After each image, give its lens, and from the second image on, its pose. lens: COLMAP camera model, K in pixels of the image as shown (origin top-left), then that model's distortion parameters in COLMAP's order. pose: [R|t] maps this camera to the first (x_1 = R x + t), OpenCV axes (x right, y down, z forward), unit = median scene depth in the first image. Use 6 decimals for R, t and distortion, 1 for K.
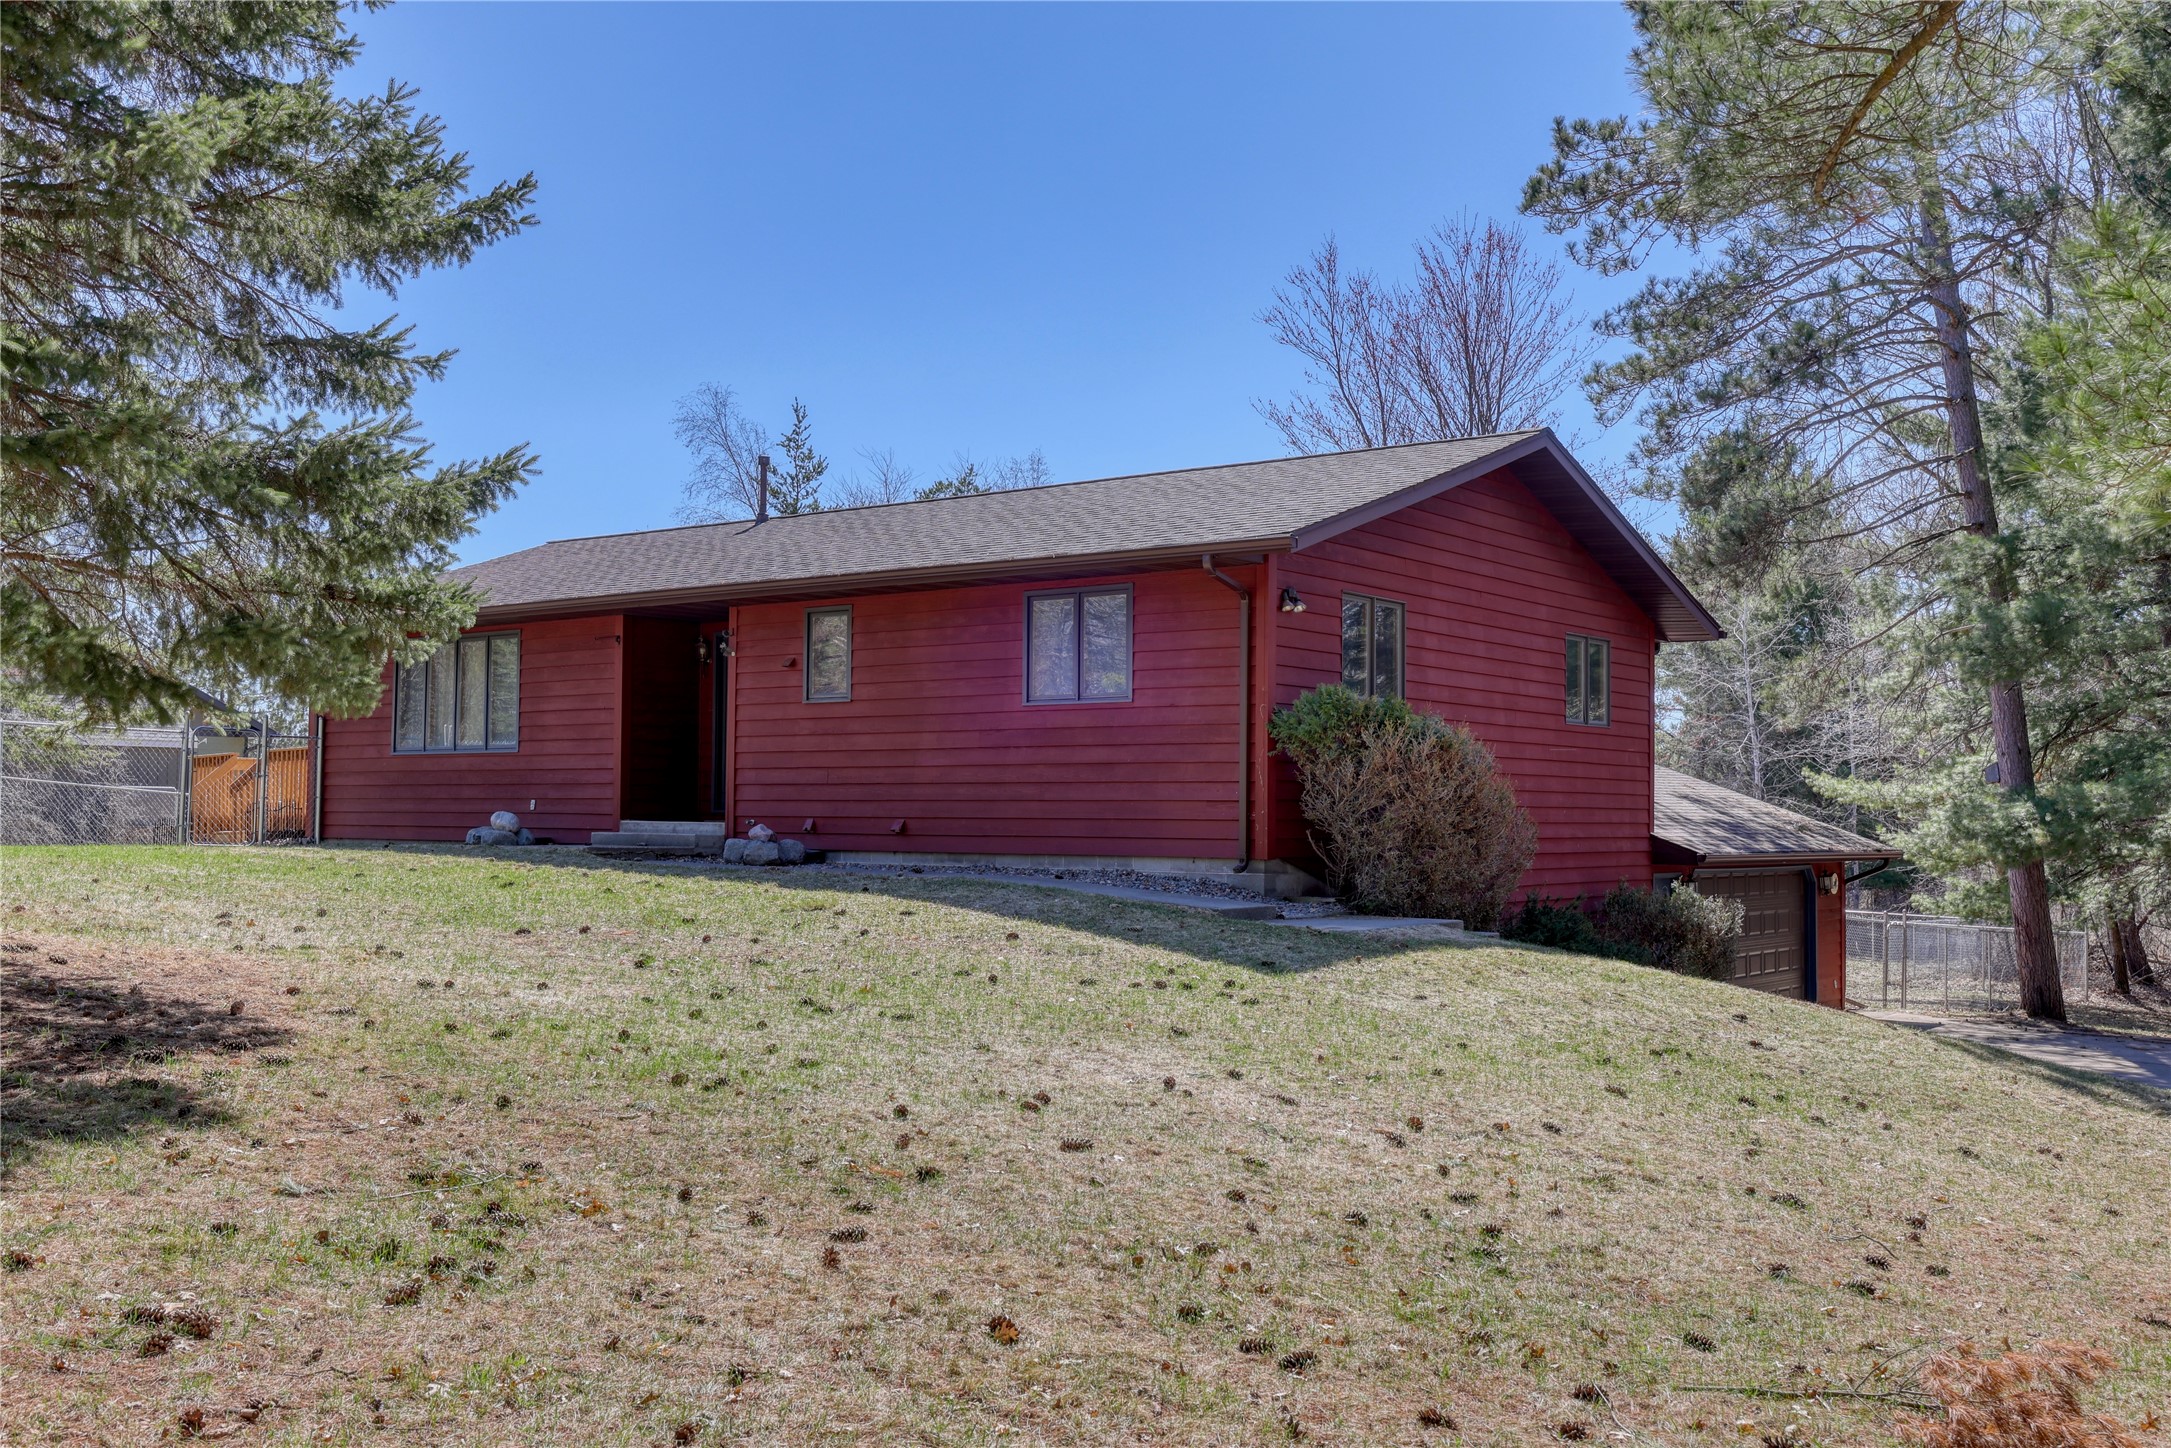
lens RADIAL K [[2105.1, 0, 1089.4], [0, 2105.1, 726.4], [0, 0, 1]] dist [0.010463, 0.000000]
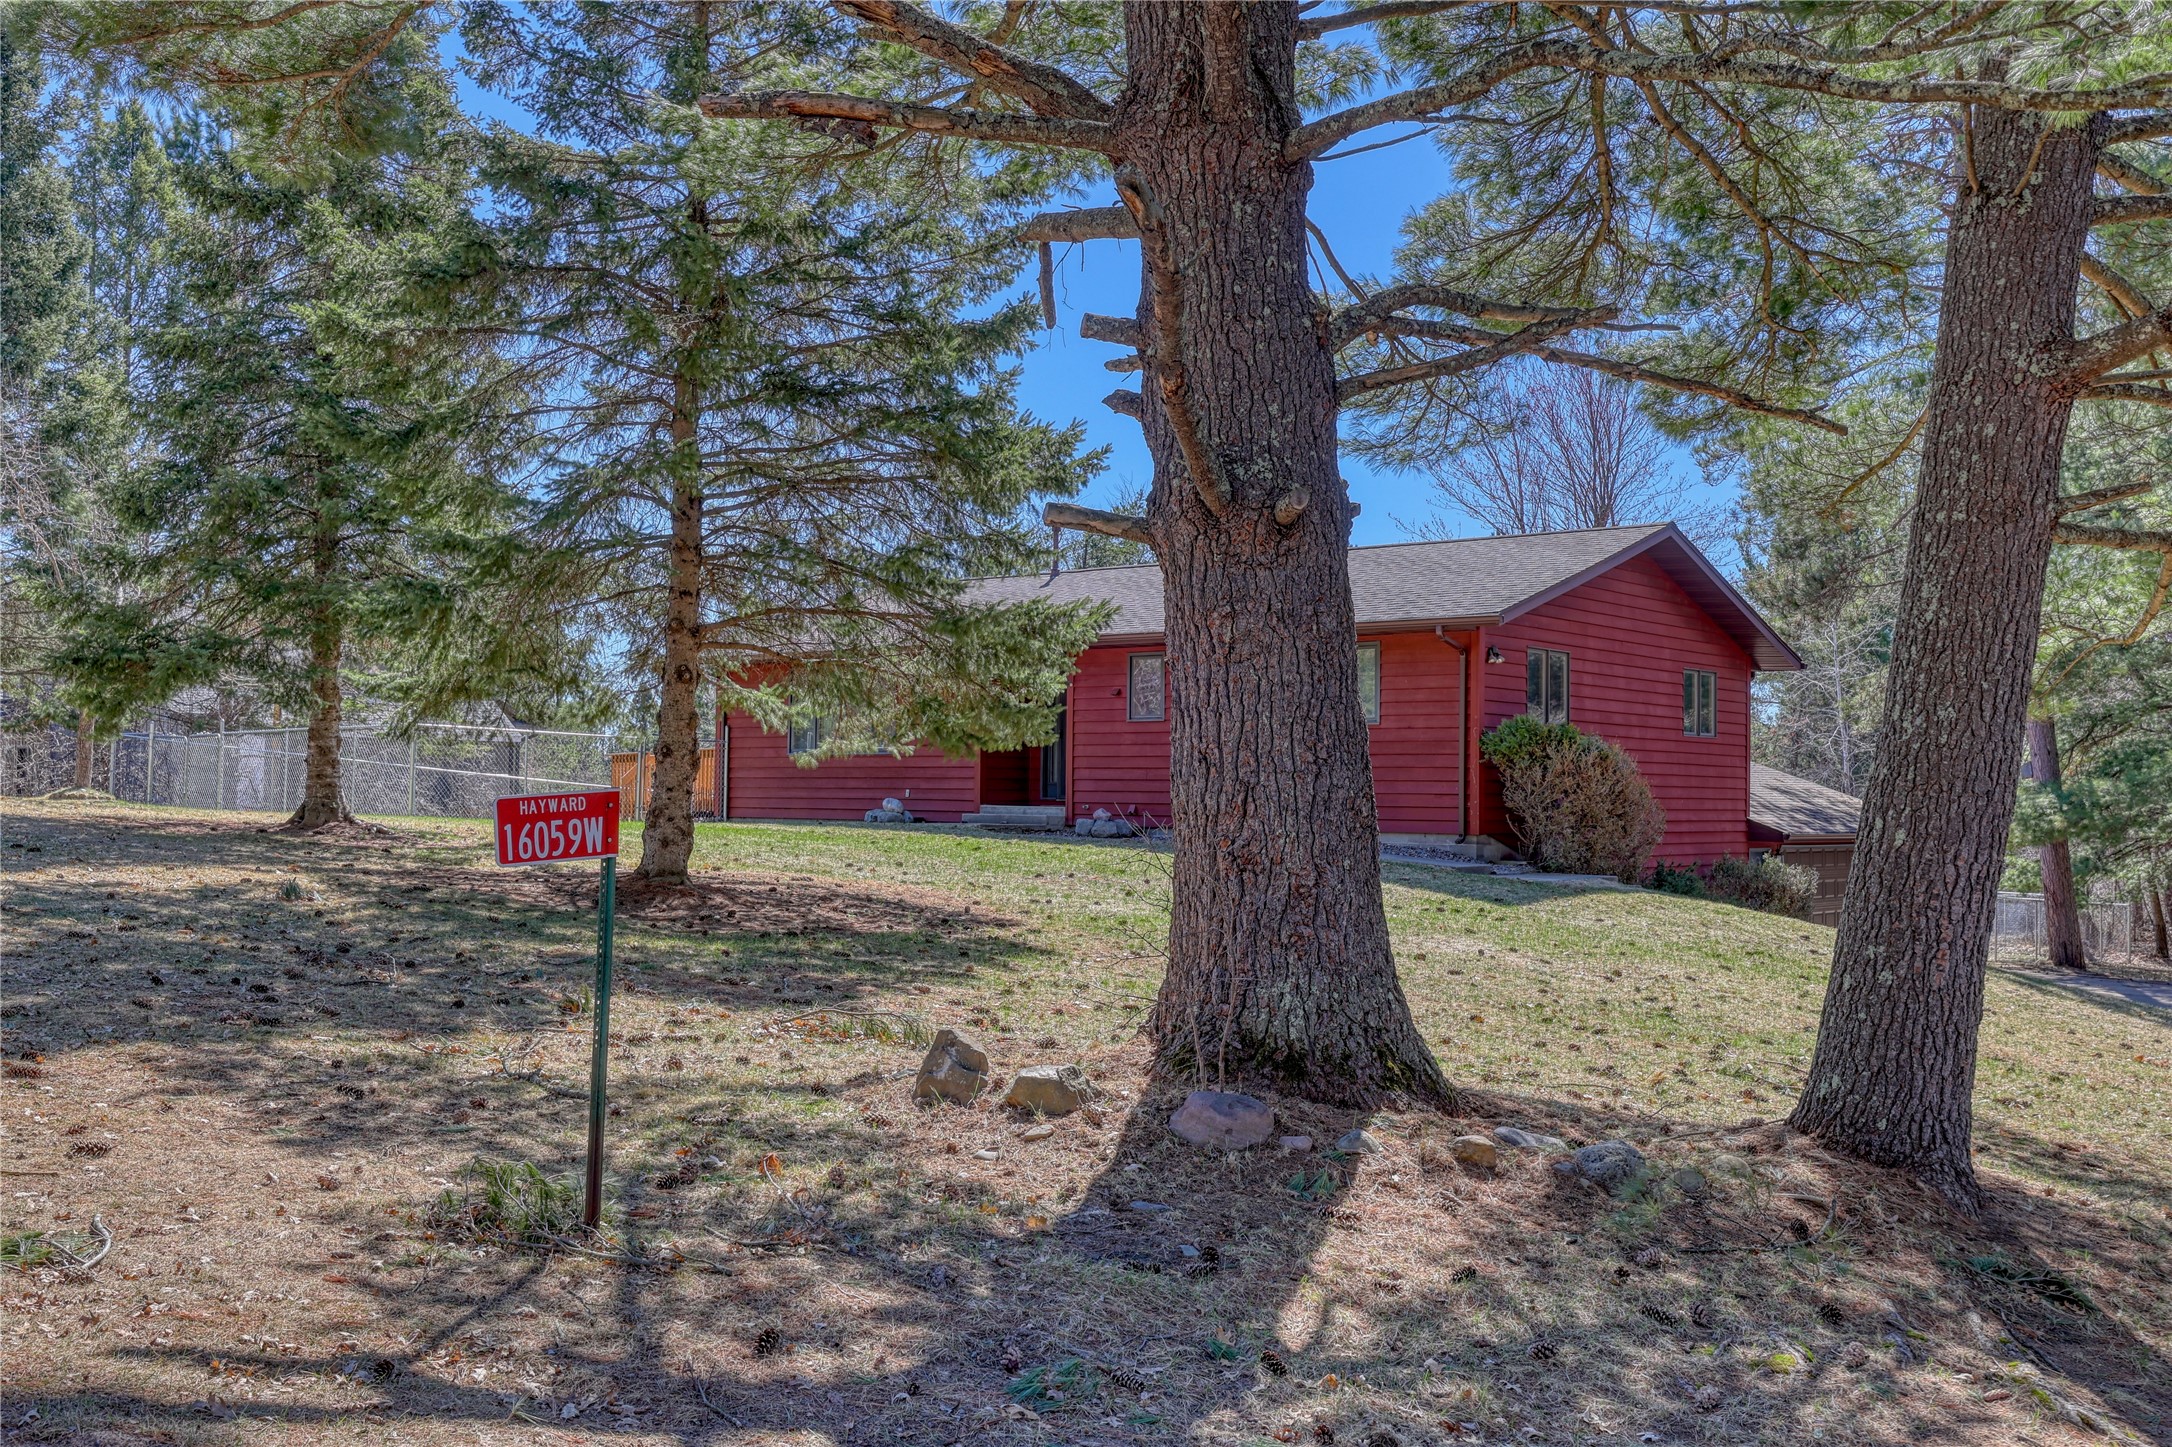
lens RADIAL K [[2106.1, 0, 1077.7], [0, 2106.1, 725.6], [0, 0, 1]] dist [0.010463, 0.000000]
pose [[0.998865, 0.001782, -0.047591, -0.106120], [-0.001393, 0.999965, 0.008210, -0.020351], [0.047604, -0.008134, 0.998833, -0.400747]]
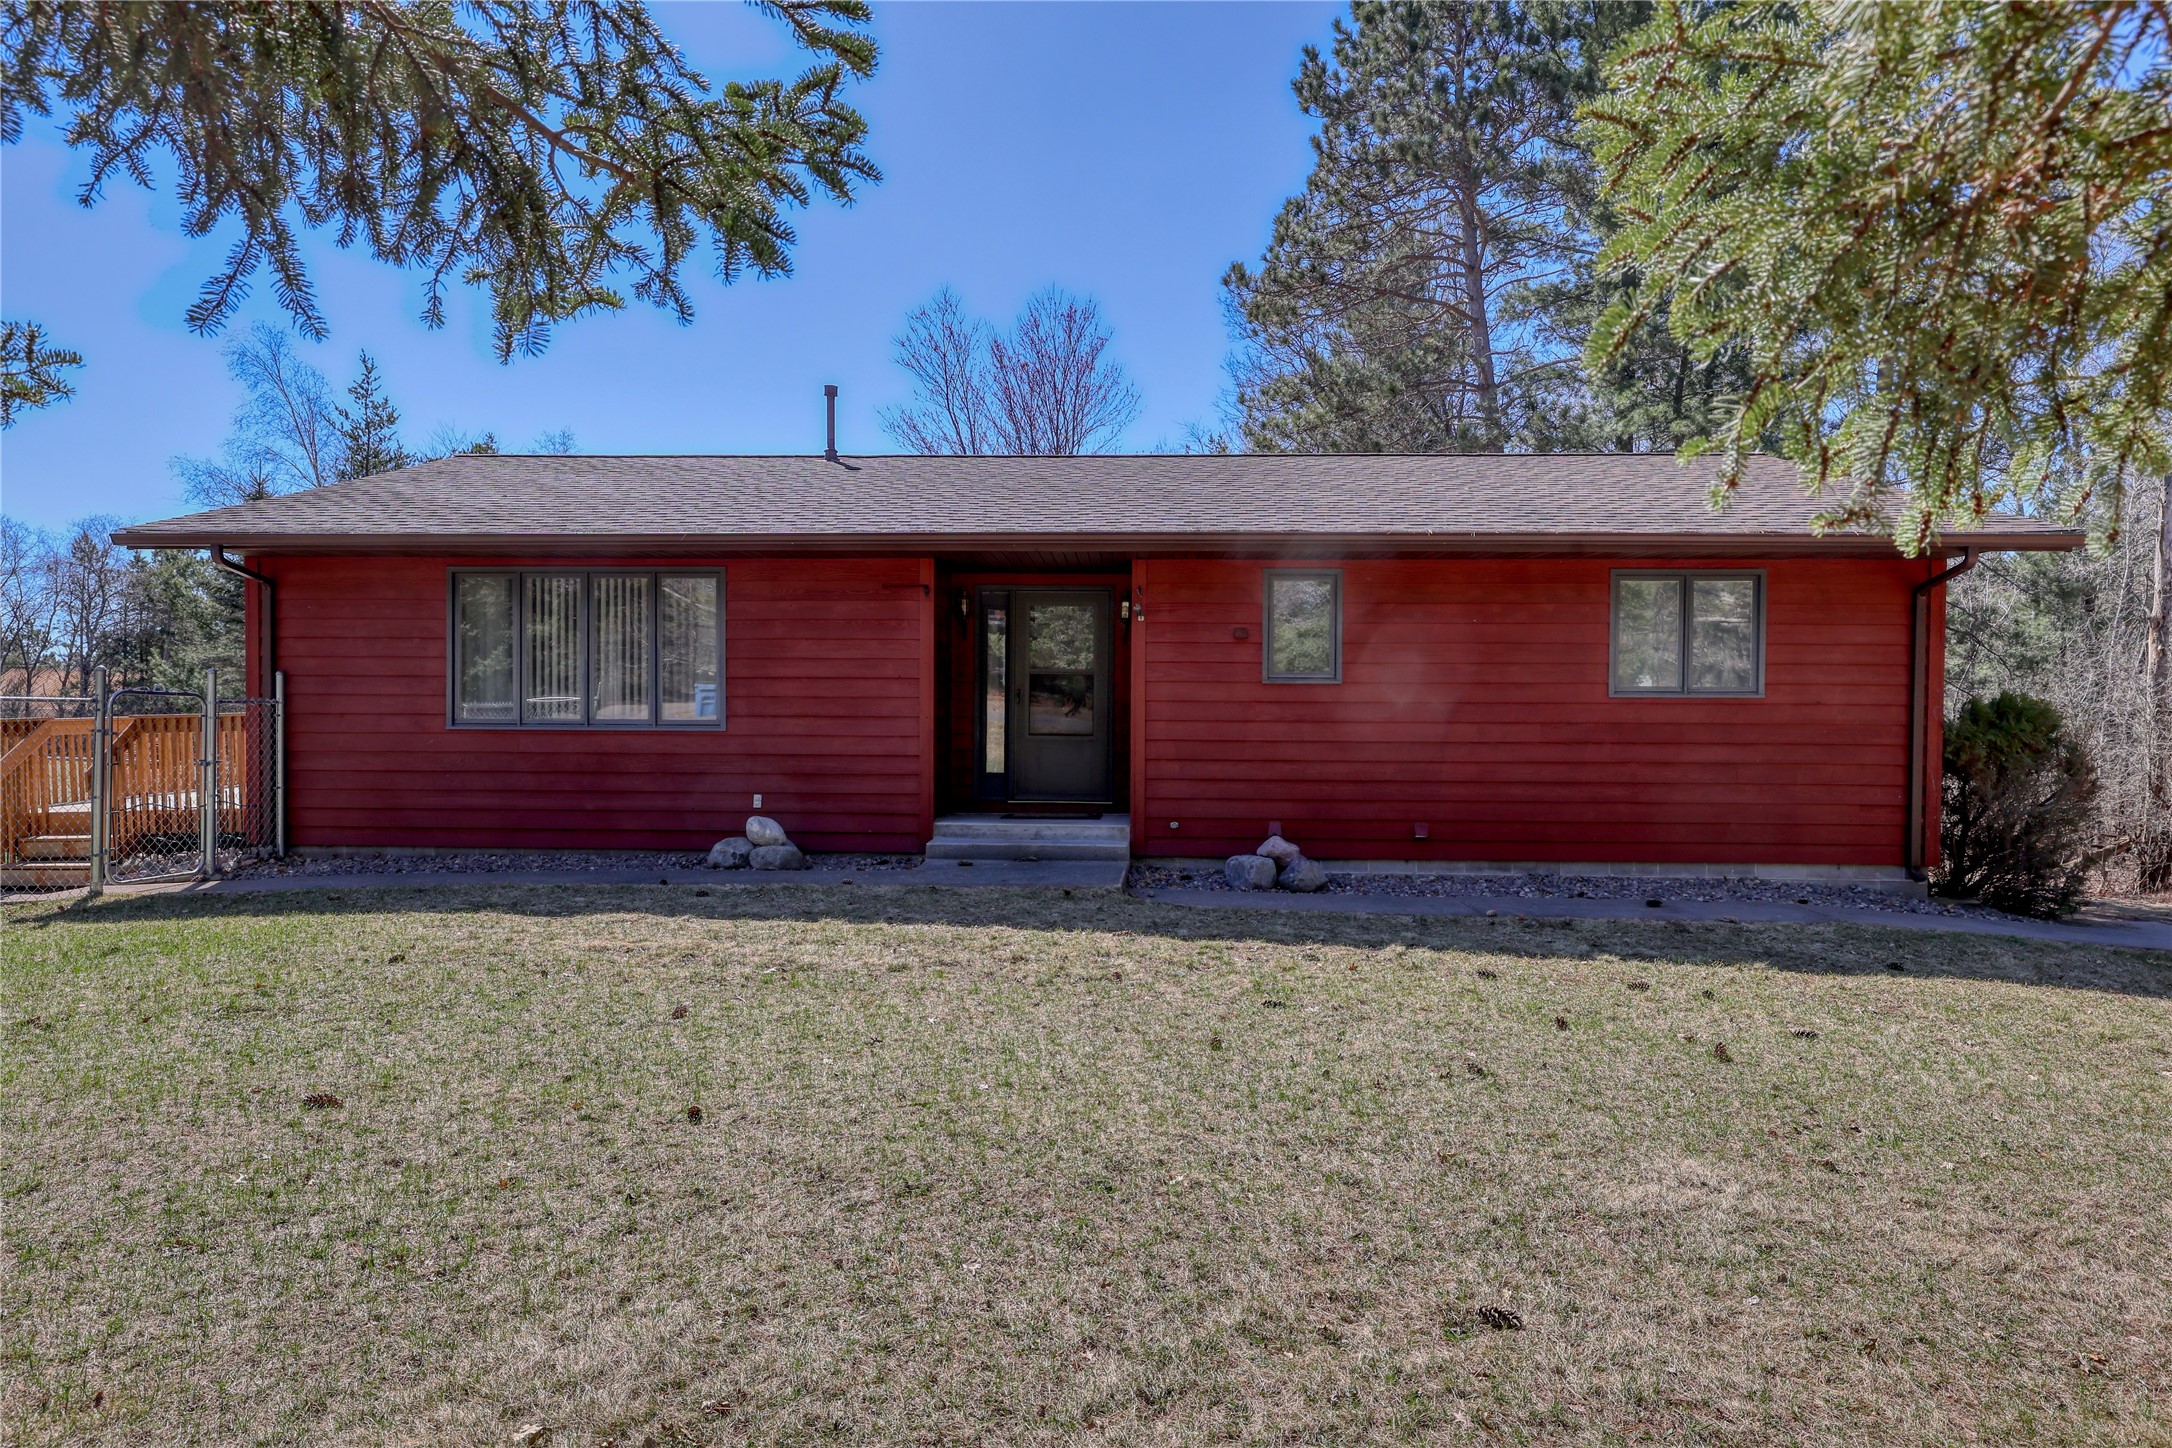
lens RADIAL K [[1197.5, 0, 1088.8], [0, 1197.5, 711.4], [0, 0, 1]] dist [0.017829, -0.001327]
pose [[0.818908, -0.006209, 0.573891, -0.483184], [-0.025602, 0.998551, 0.047336, -0.021214], [-0.573353, -0.053456, 0.817563, 0.671440]]
